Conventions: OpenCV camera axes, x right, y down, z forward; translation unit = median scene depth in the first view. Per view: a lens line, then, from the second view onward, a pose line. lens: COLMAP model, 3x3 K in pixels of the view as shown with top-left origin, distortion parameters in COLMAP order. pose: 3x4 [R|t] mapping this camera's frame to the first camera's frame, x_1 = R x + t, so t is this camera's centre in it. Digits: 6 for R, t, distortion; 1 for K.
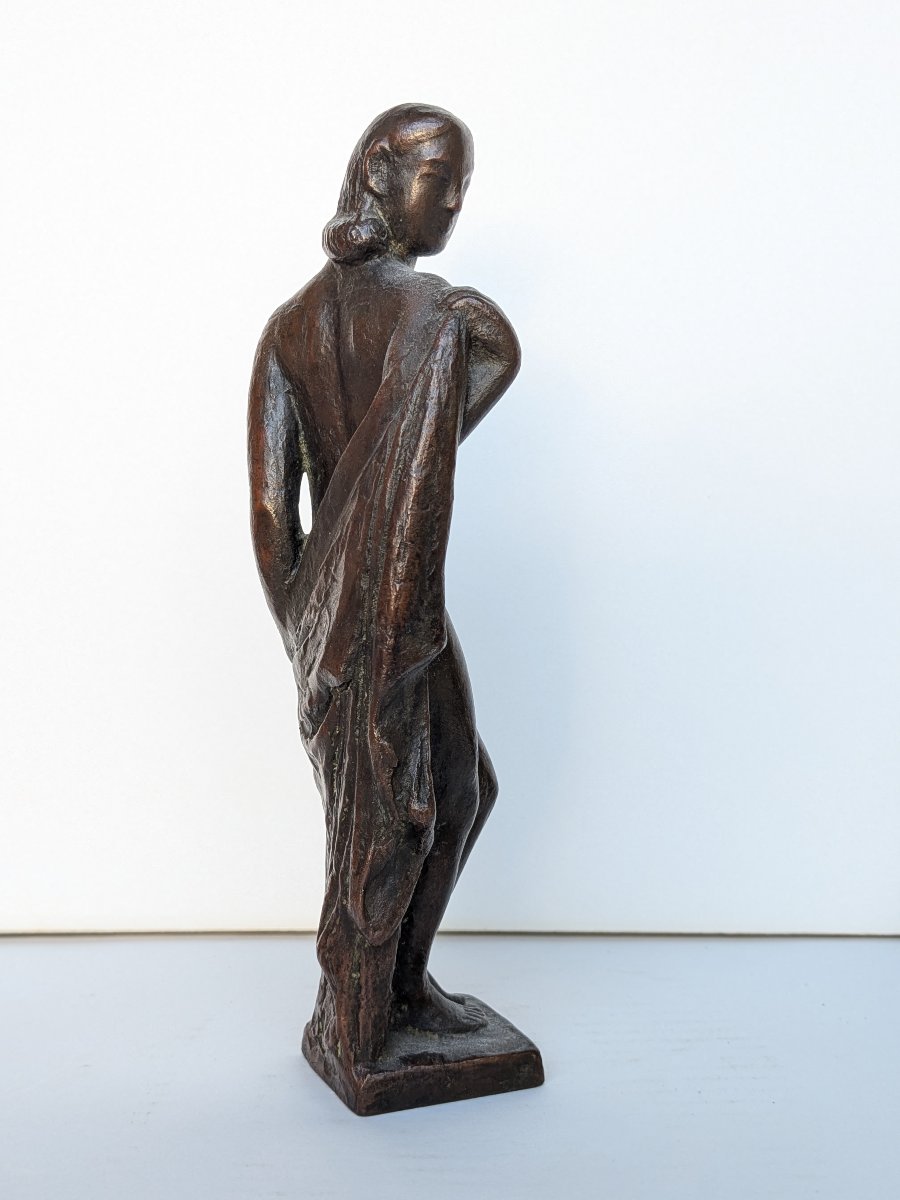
lens RADIAL K [[950.2, 0, 450.5], [0, 950.2, 599.6], [0, 0, 1]] dist [0.057950, -0.017740]
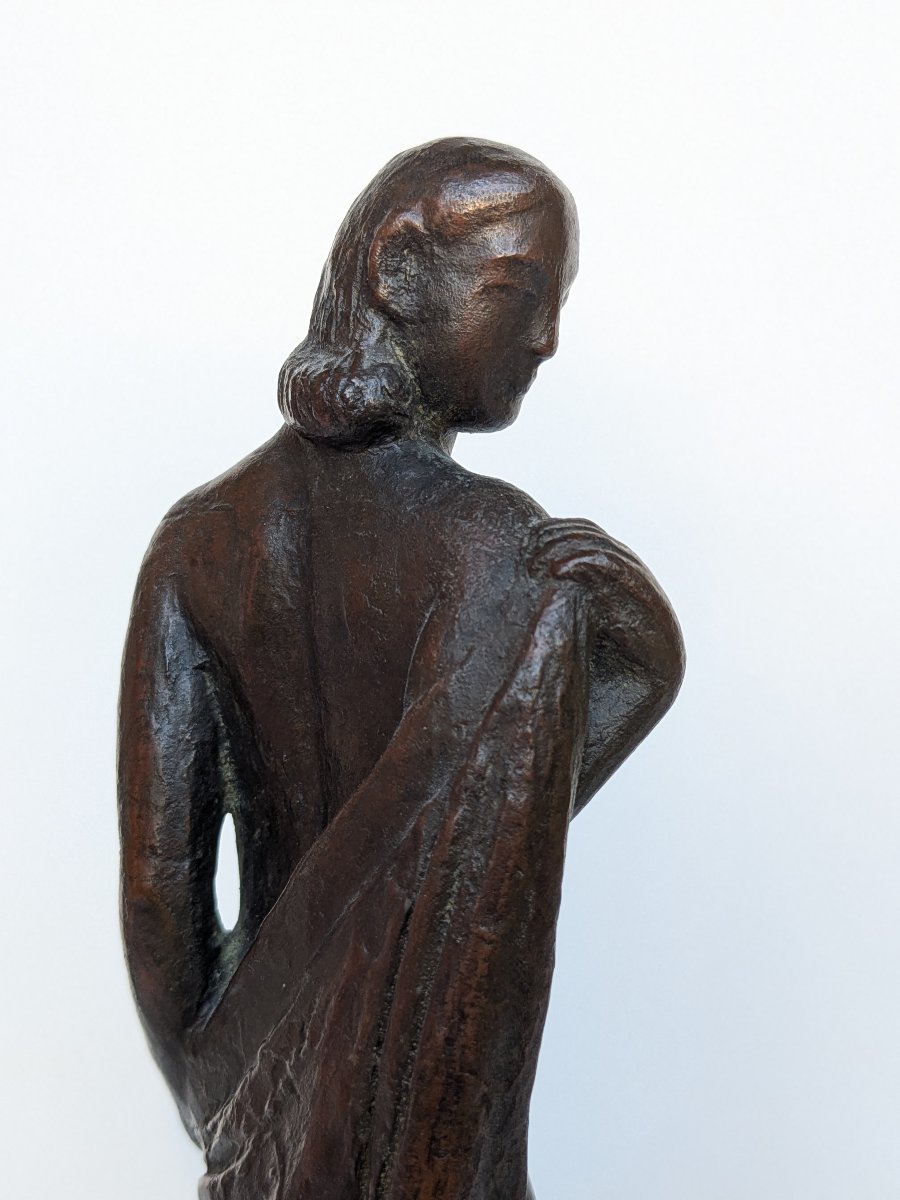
lens RADIAL K [[950.2, 0, 425.7], [0, 950.2, 597.8], [0, 0, 1]] dist [0.057950, -0.017740]
pose [[0.993014, 0.019757, 0.116331, -0.115266], [-0.022666, 0.999461, 0.023731, -0.285497], [-0.115799, -0.026202, 0.992927, 0.494925]]
